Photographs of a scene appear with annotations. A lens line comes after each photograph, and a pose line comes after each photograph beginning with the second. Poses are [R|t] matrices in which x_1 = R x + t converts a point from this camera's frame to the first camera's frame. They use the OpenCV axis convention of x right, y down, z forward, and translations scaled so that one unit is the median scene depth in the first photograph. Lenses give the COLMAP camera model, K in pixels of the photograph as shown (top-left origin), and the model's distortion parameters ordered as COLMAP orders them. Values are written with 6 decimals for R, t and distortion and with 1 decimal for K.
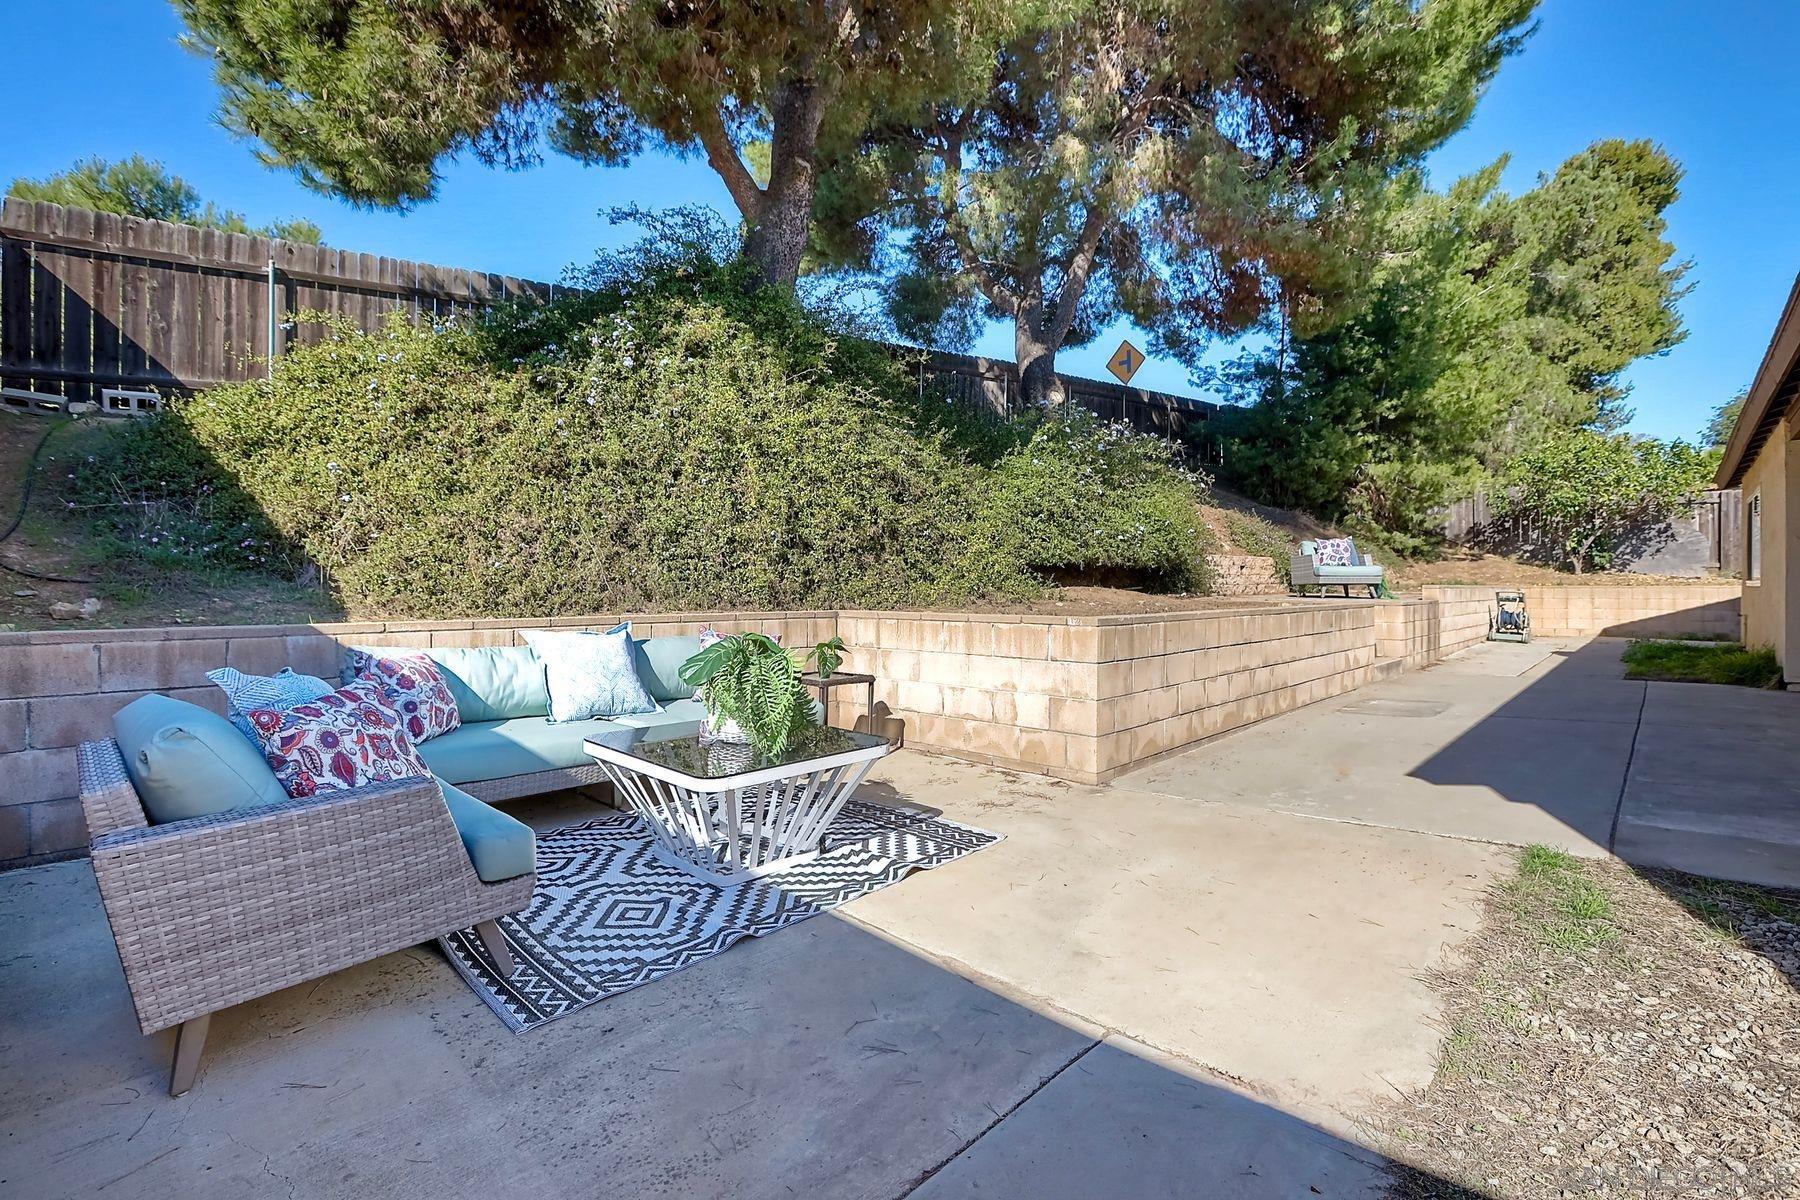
lens RADIAL K [[827.4, 0, 912.3], [0, 827.4, 589.0], [0, 0, 1]] dist [-0.051932, 0.016645]
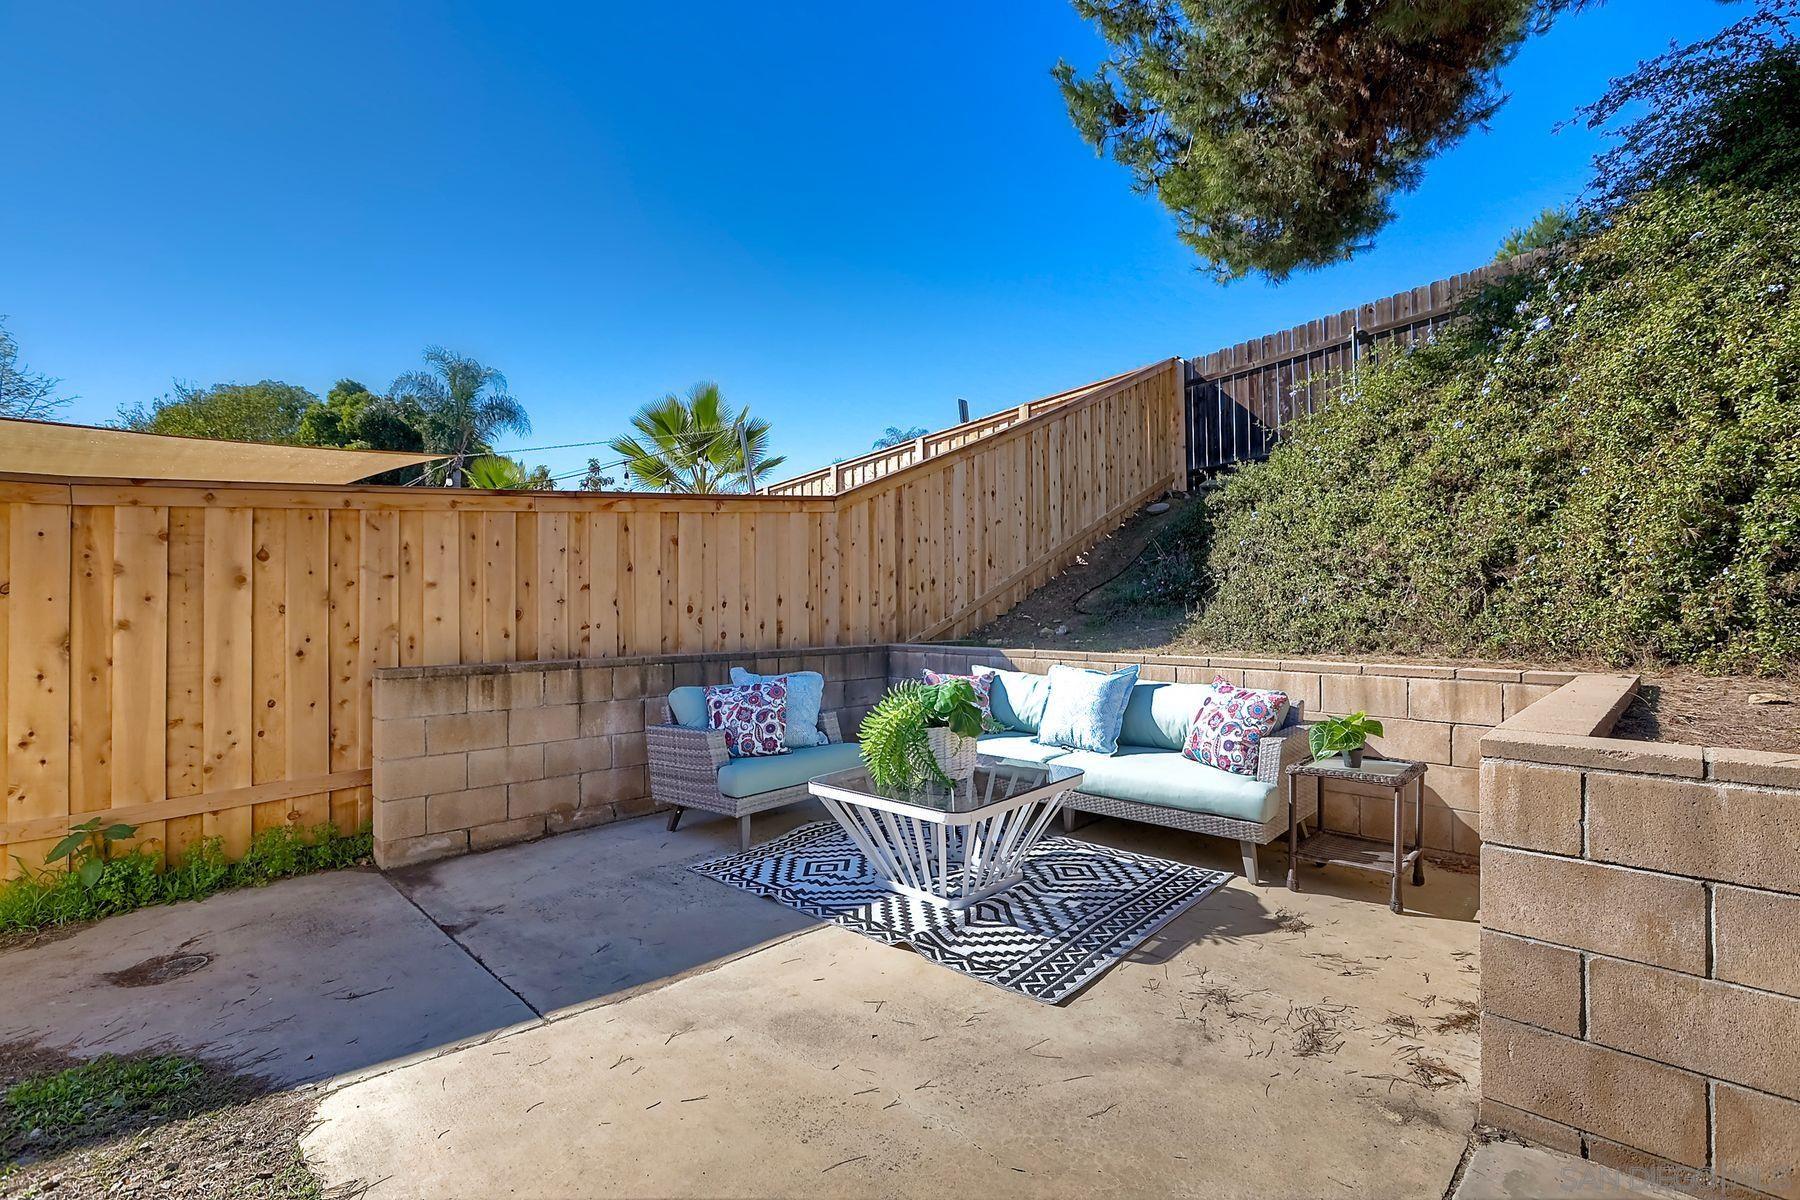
lens RADIAL K [[827.4, 0, 912.3], [0, 827.4, 589.0], [0, 0, 1]] dist [-0.051932, 0.016645]
pose [[-0.018612, -0.014982, -0.999715, 0.645256], [0.003990, 0.999879, -0.015059, -0.037838], [0.999819, -0.004269, -0.018550, 0.693834]]
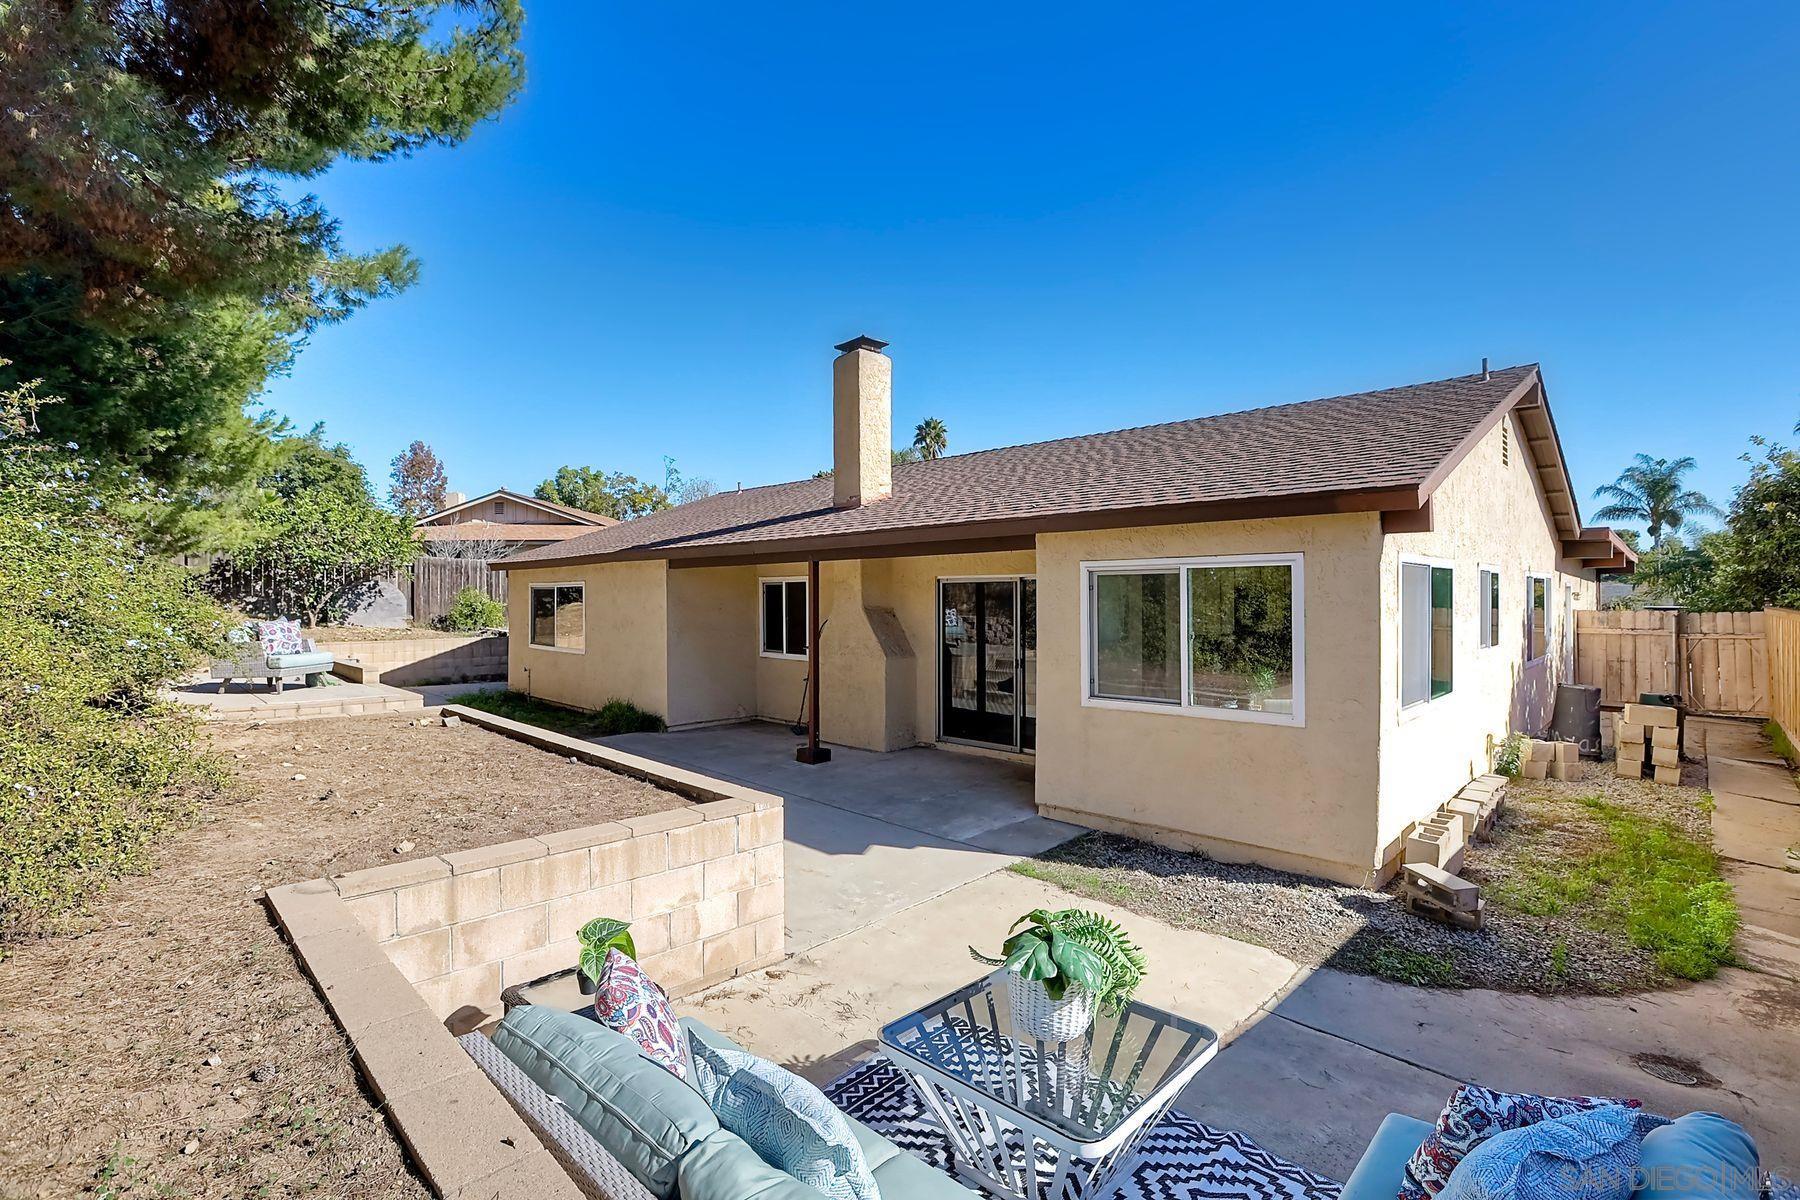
lens RADIAL K [[827.4, 0, 912.3], [0, 827.4, 589.0], [0, 0, 1]] dist [-0.051932, 0.016645]
pose [[0.013909, 0.011000, 0.999843, -0.784598], [0.003331, 0.999933, -0.011048, -0.207769], [-0.999898, 0.003485, 0.013871, 0.806959]]
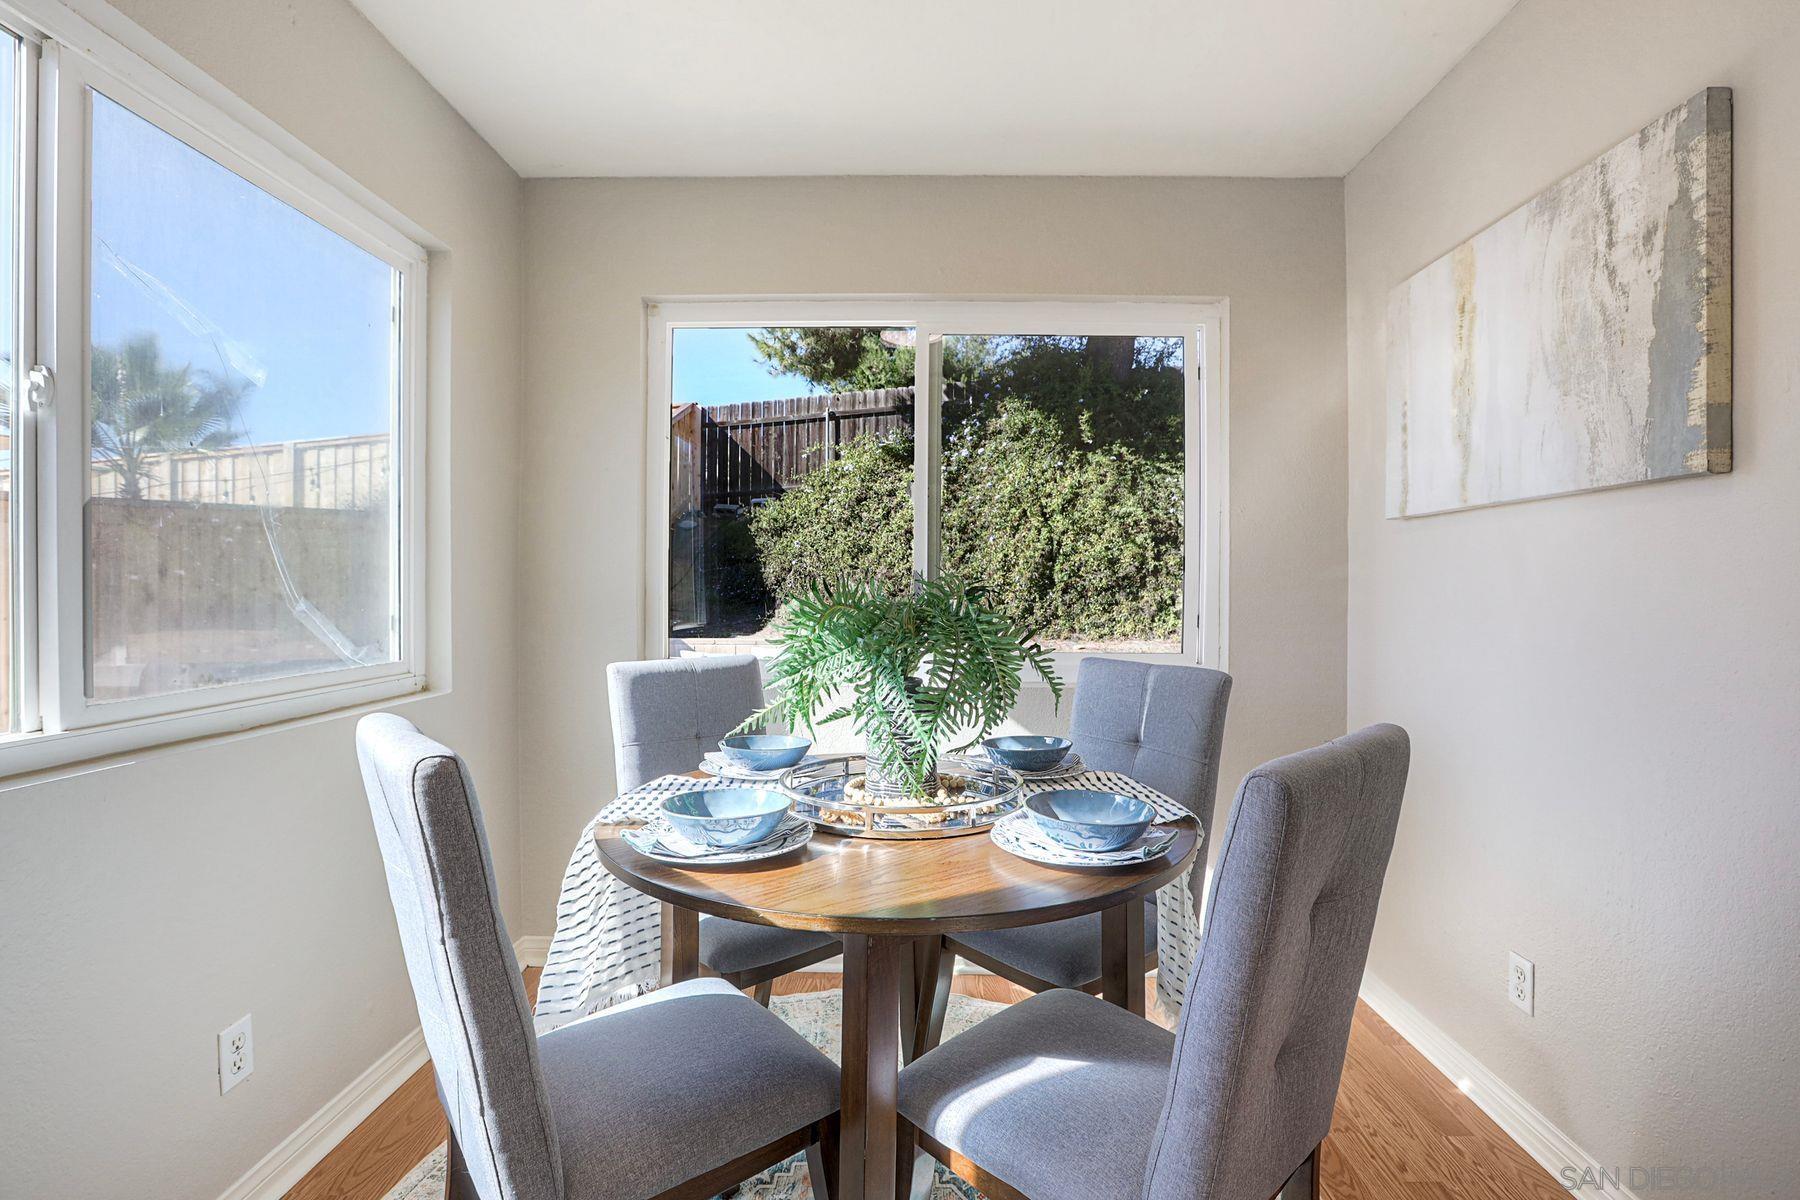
lens RADIAL K [[827.4, 0, 912.3], [0, 827.4, 589.0], [0, 0, 1]] dist [-0.051932, 0.016645]
pose [[0.666231, 0.004775, -0.745730, 1.024494], [-0.005610, 0.999983, 0.001391, -0.075494], [0.745724, 0.003256, 0.666247, 0.009878]]
